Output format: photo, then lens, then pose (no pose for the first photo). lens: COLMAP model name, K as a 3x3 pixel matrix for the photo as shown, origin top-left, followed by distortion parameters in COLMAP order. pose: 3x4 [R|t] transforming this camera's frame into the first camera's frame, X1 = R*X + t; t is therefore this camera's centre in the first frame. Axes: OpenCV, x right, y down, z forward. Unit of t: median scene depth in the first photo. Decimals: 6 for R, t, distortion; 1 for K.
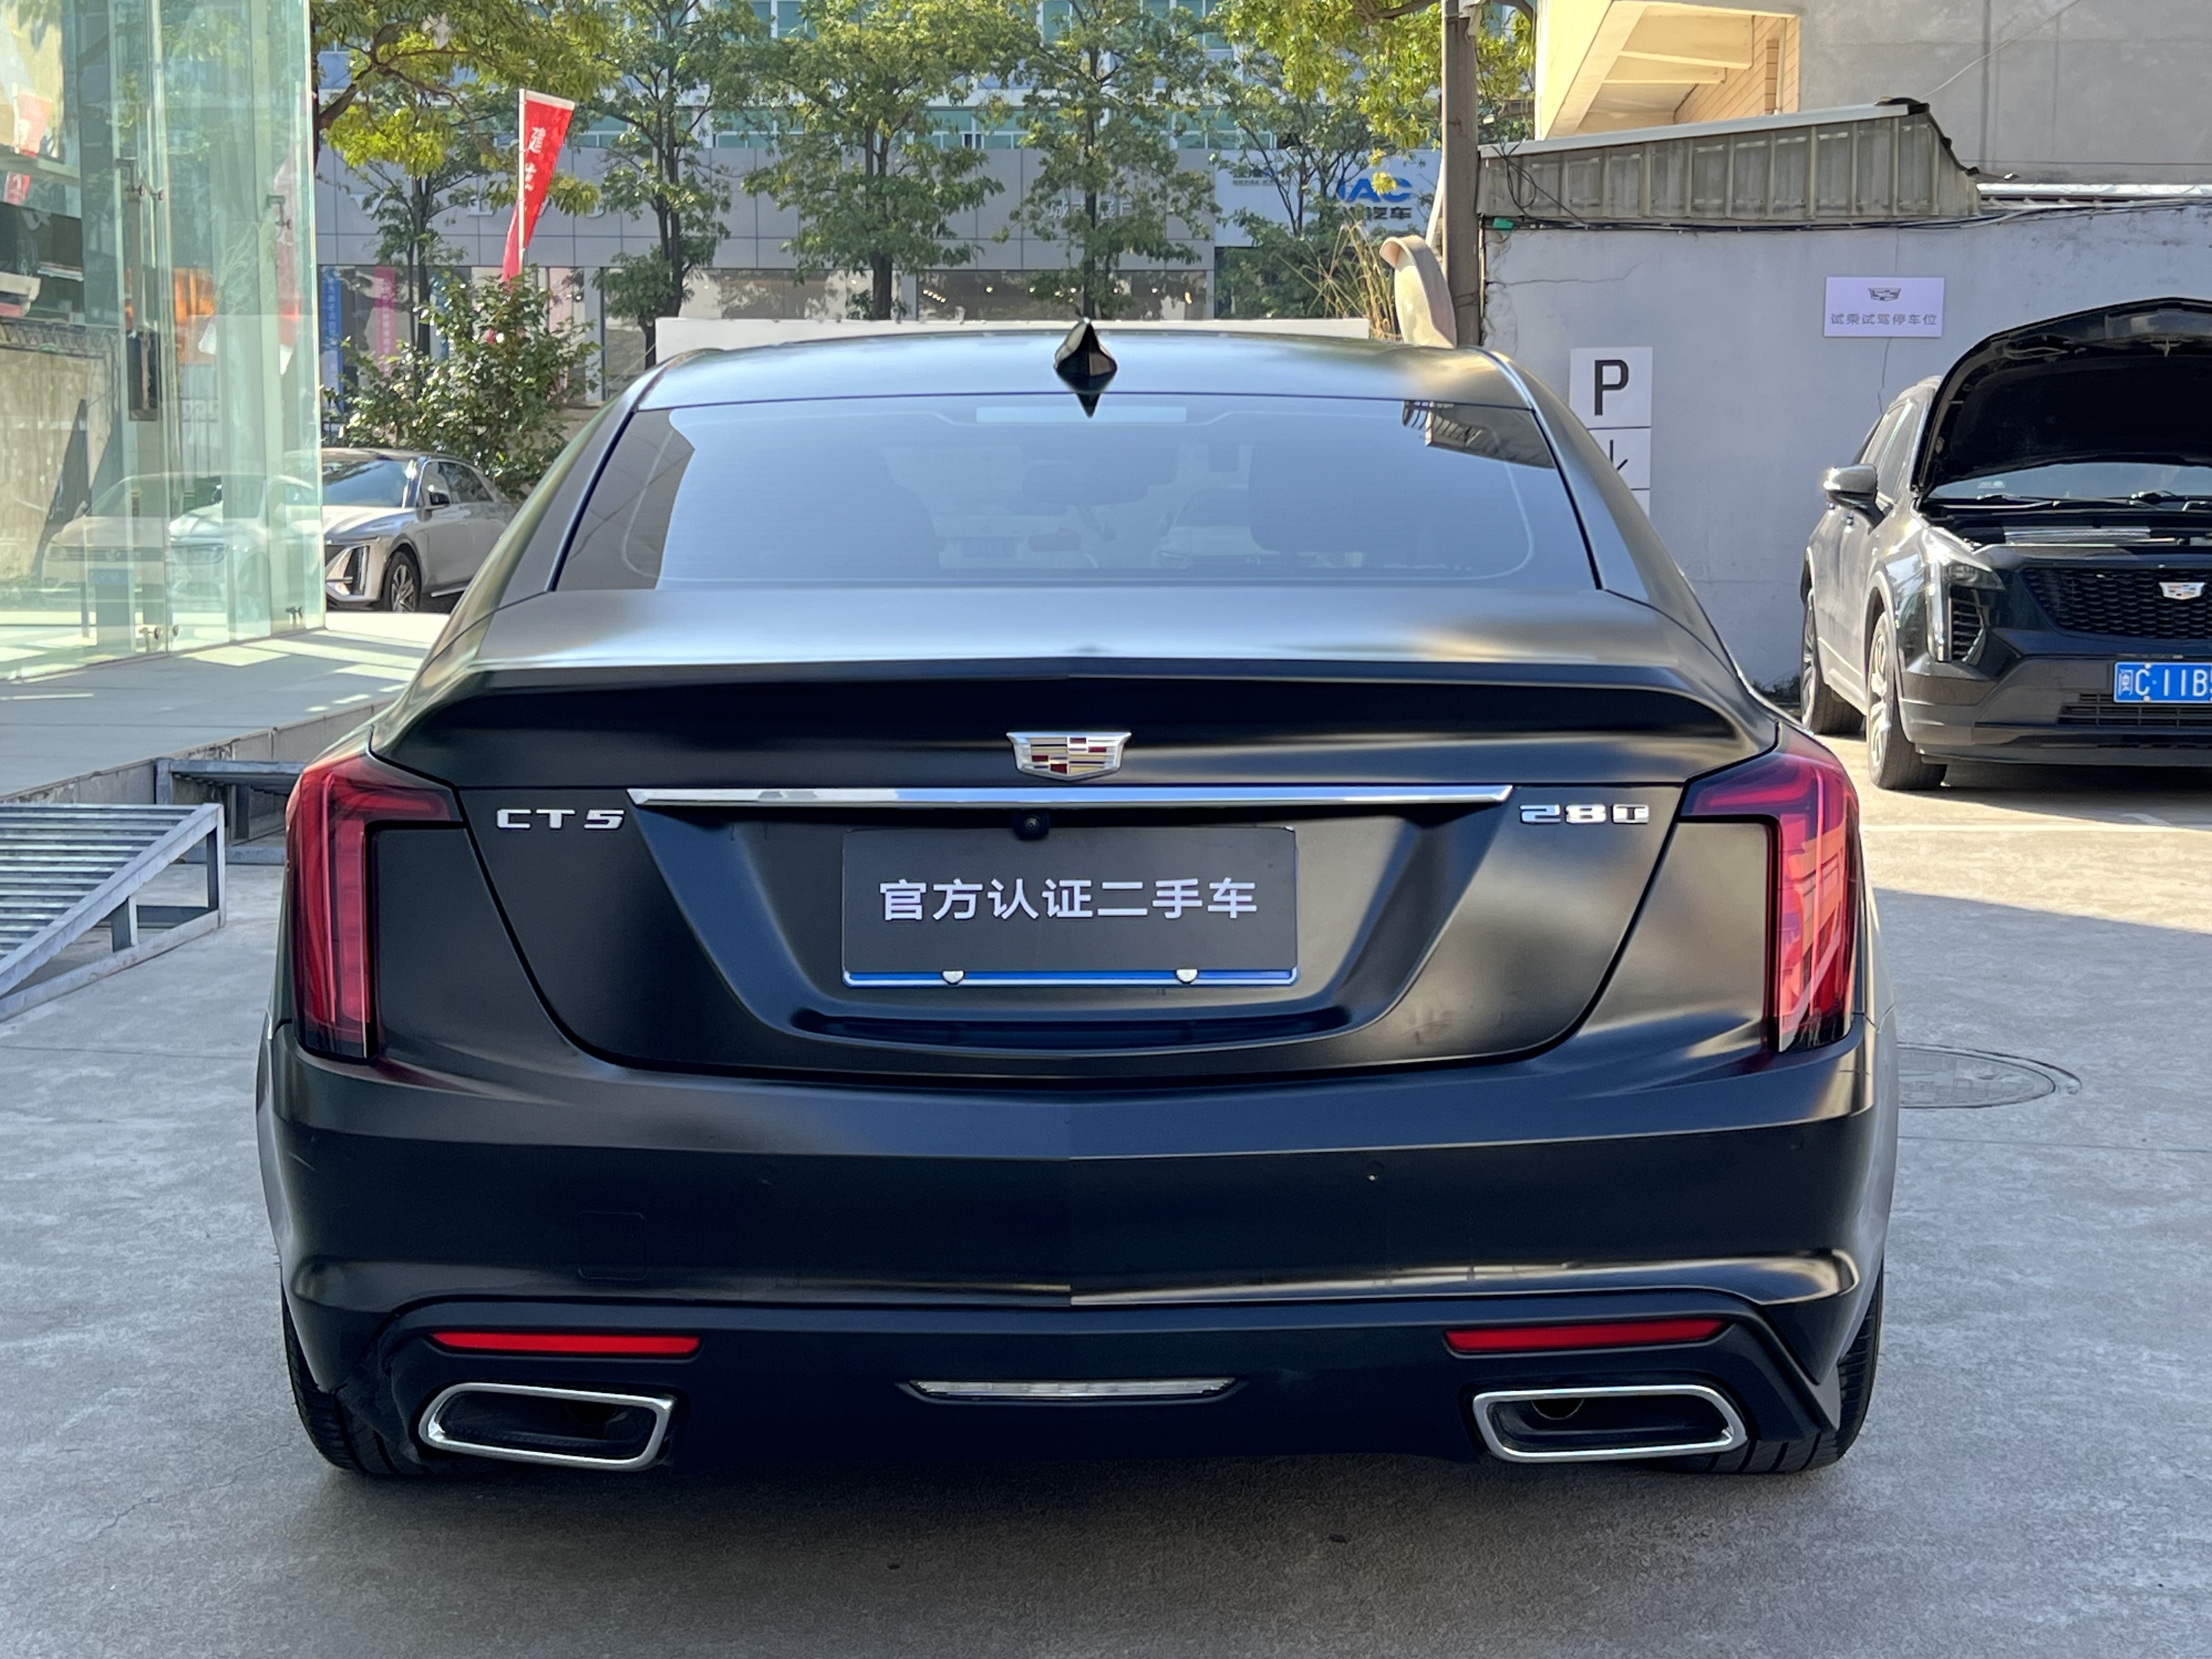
lens RADIAL K [[3327.8, 0, 1119.1], [0, 3327.8, 821.1], [0, 0, 1]] dist [0.202170, -0.685987]
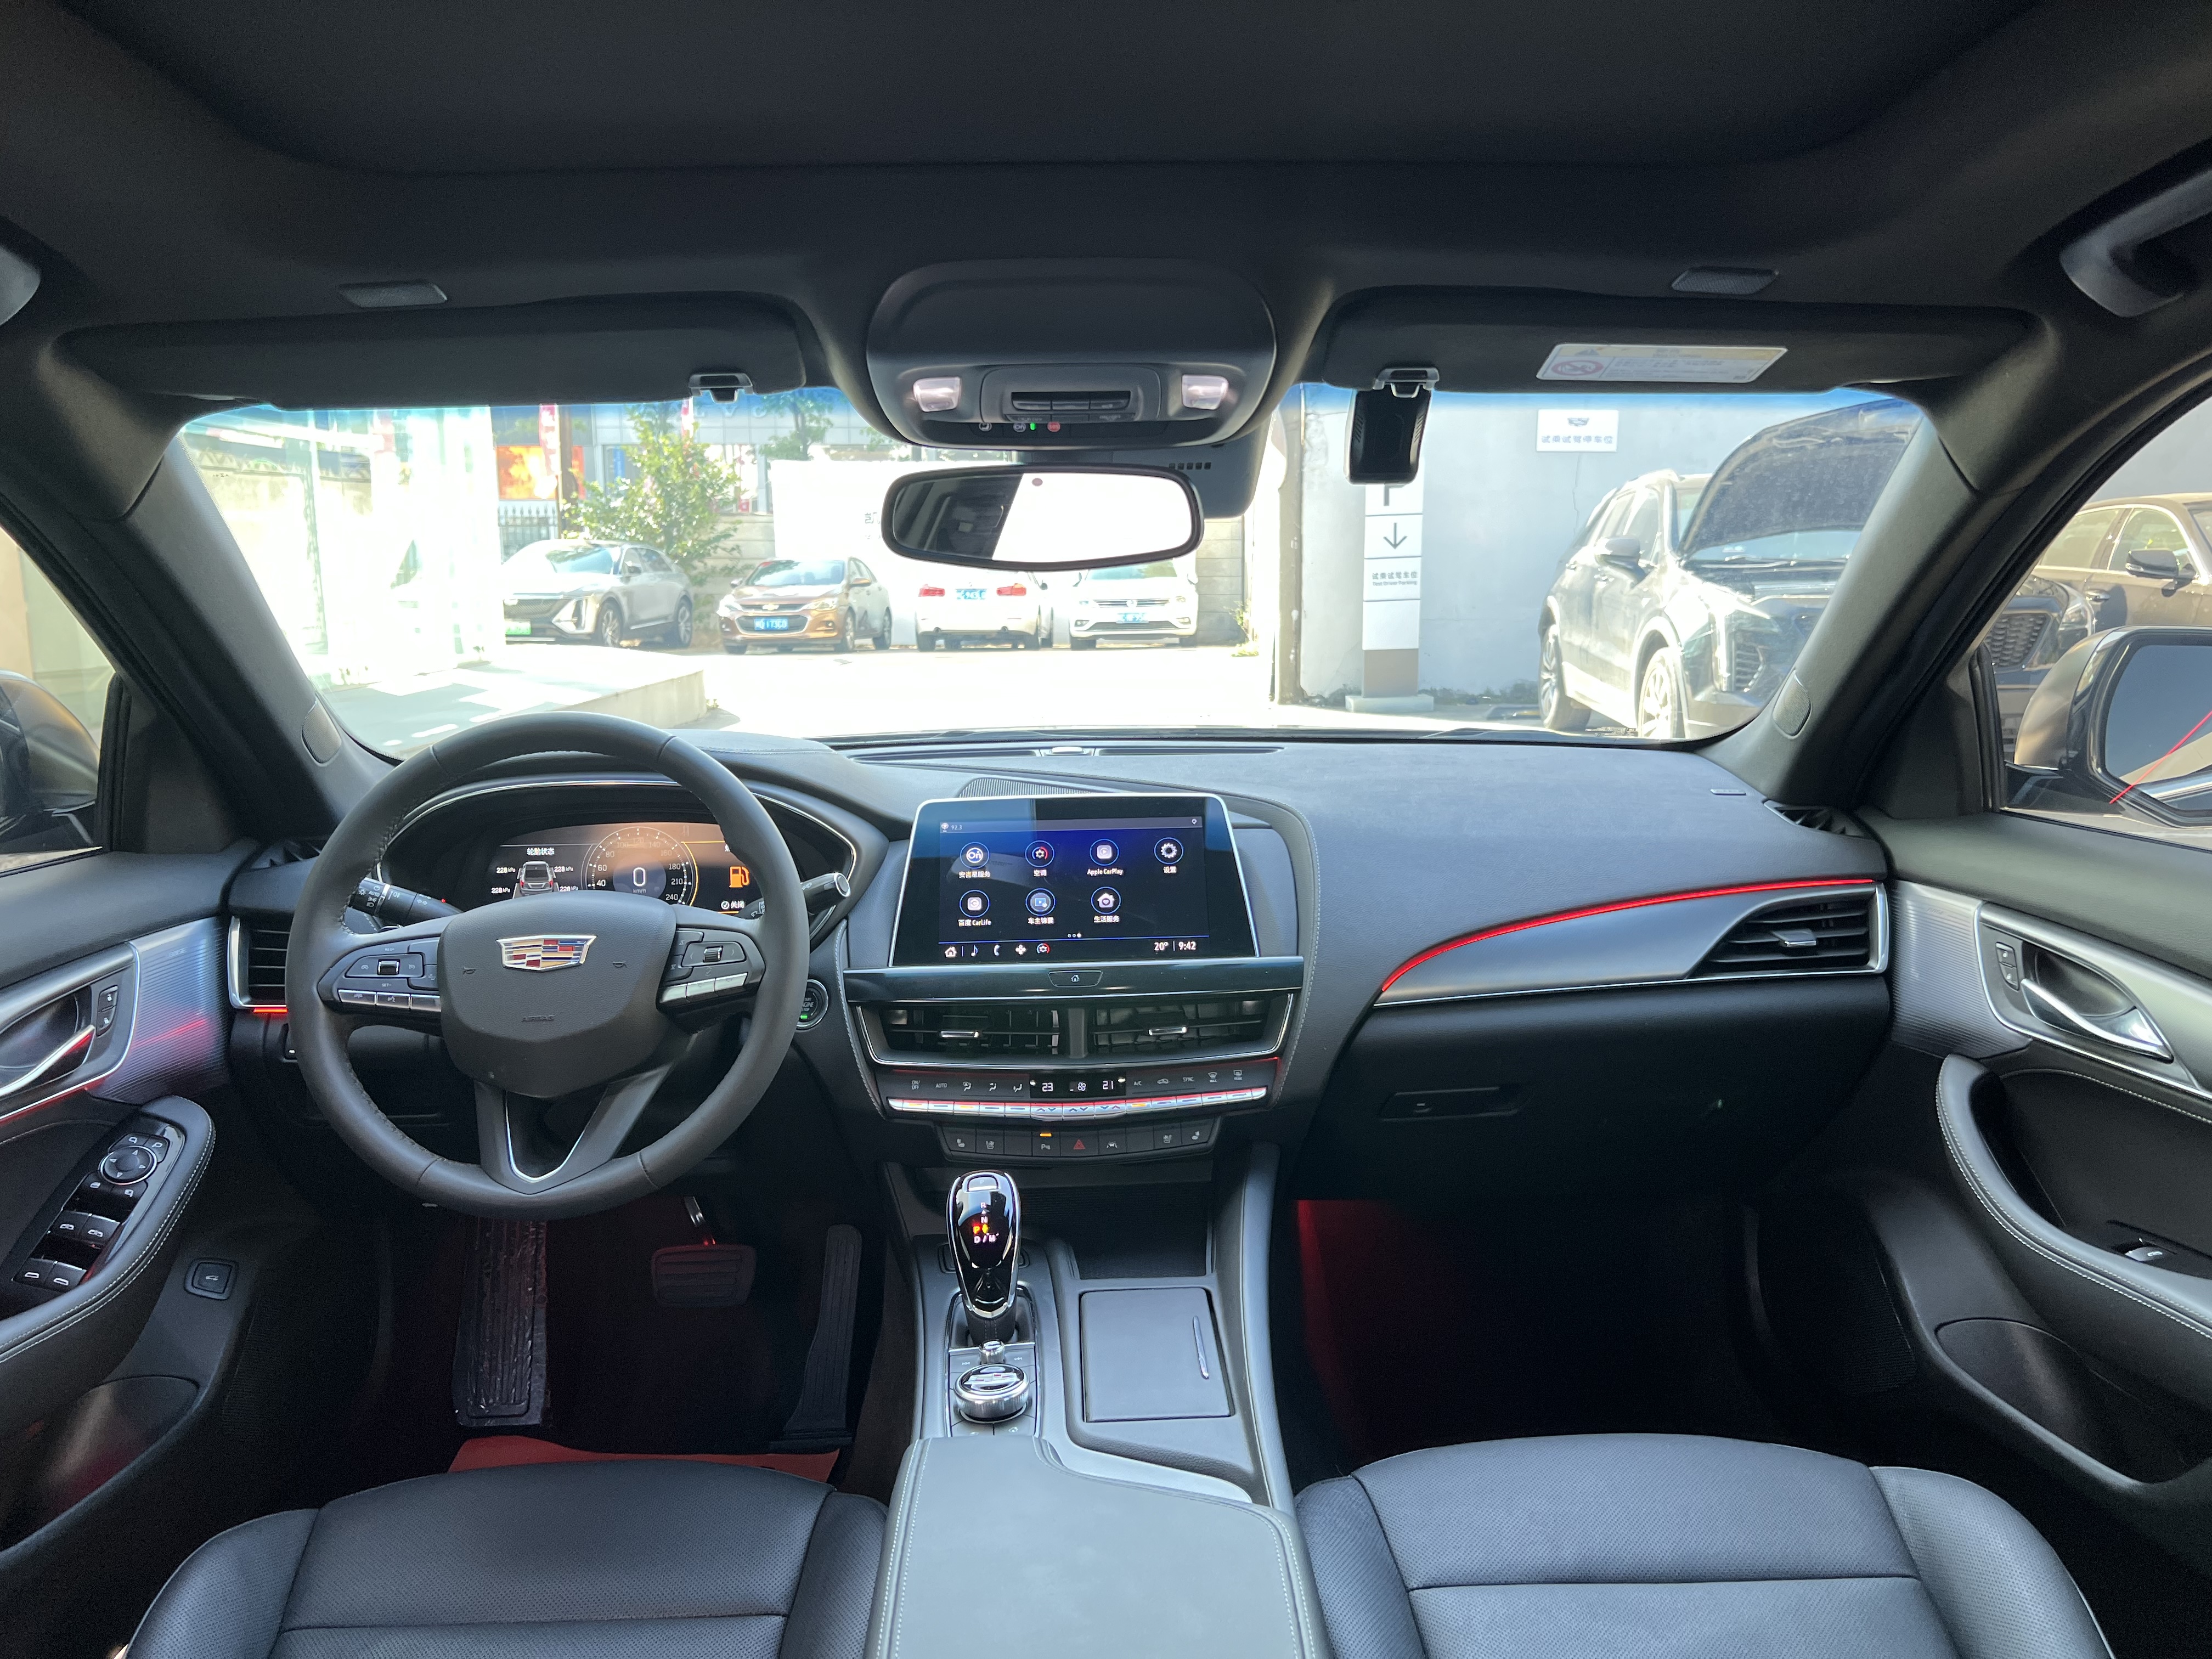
lens RADIAL K [[1661.2, 0, 1140.7], [0, 1661.2, 795.1], [0, 0, 1]] dist [0.070336, -0.082051]
pose [[0.998351, -0.014653, 0.055511, -0.004417], [0.012436, 0.999120, 0.040068, -0.026084], [-0.056049, -0.039311, 0.997654, 0.278289]]
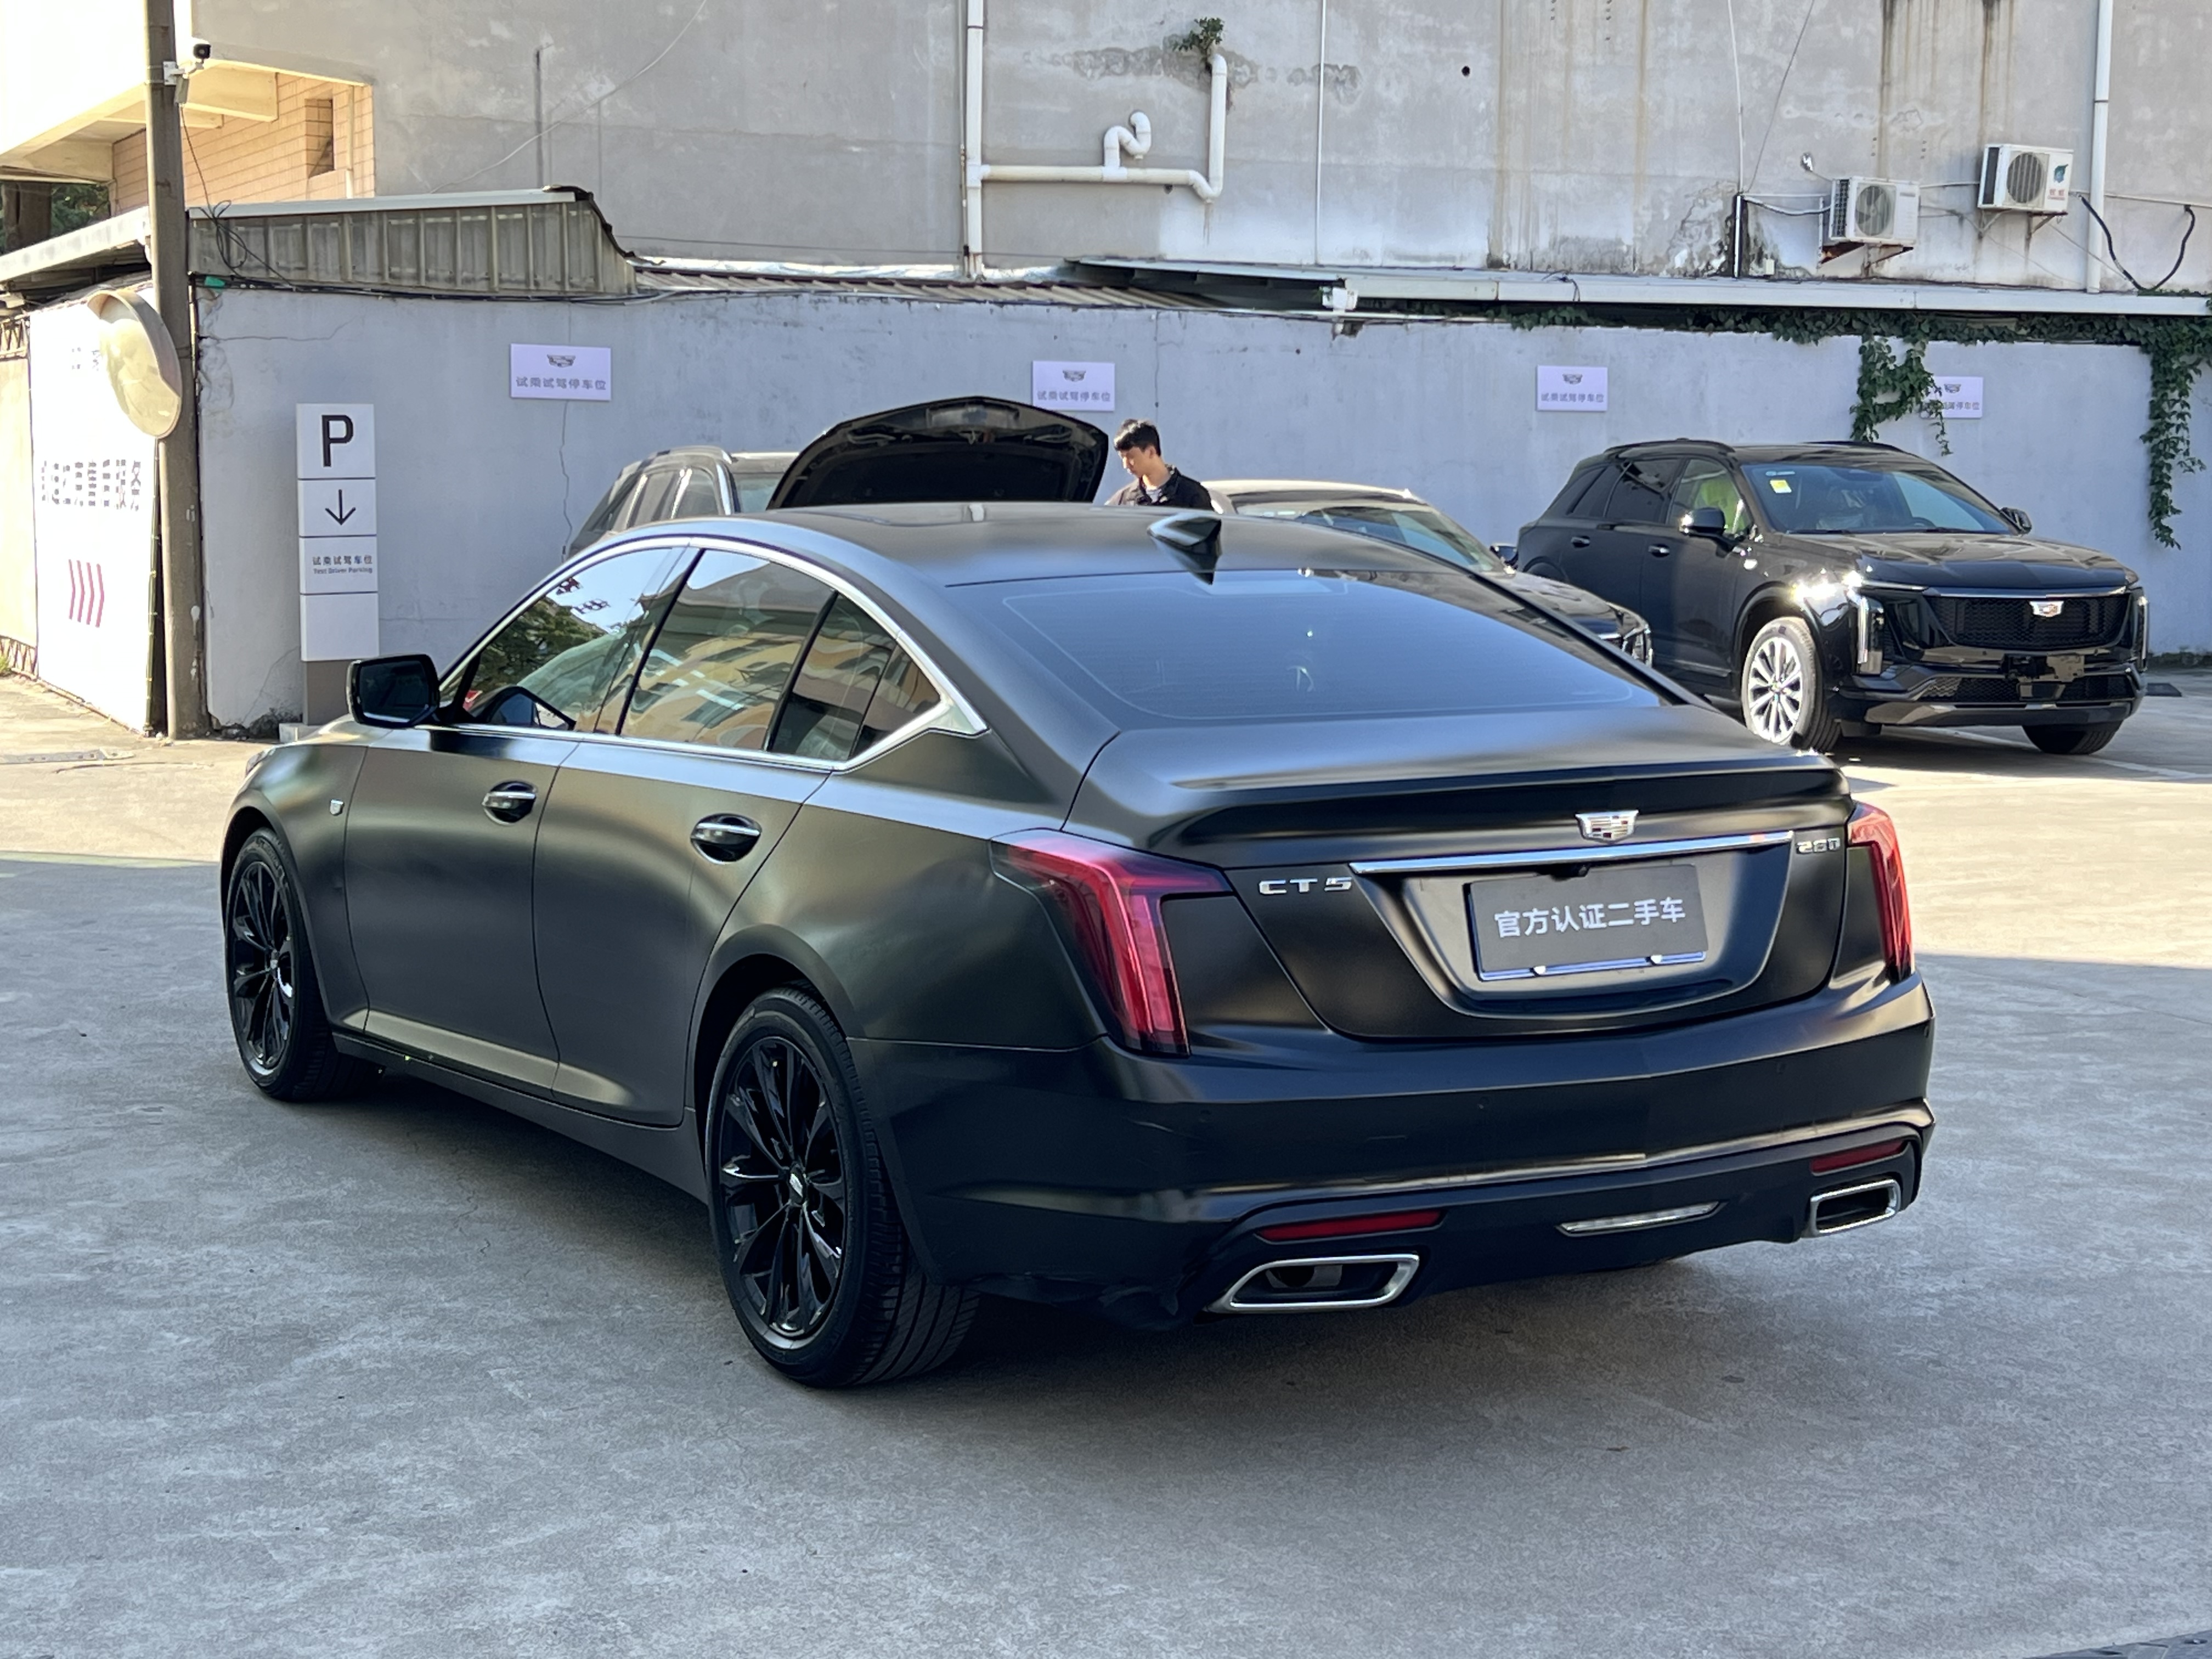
lens RADIAL K [[3327.8, 0, 1119.1], [0, 3327.8, 821.1], [0, 0, 1]] dist [0.202170, -0.685987]
pose [[0.857582, -0.049944, 0.511917, -0.191615], [0.049841, 0.998660, 0.013936, -0.010435], [-0.511927, 0.013564, 0.858922, -0.048178]]
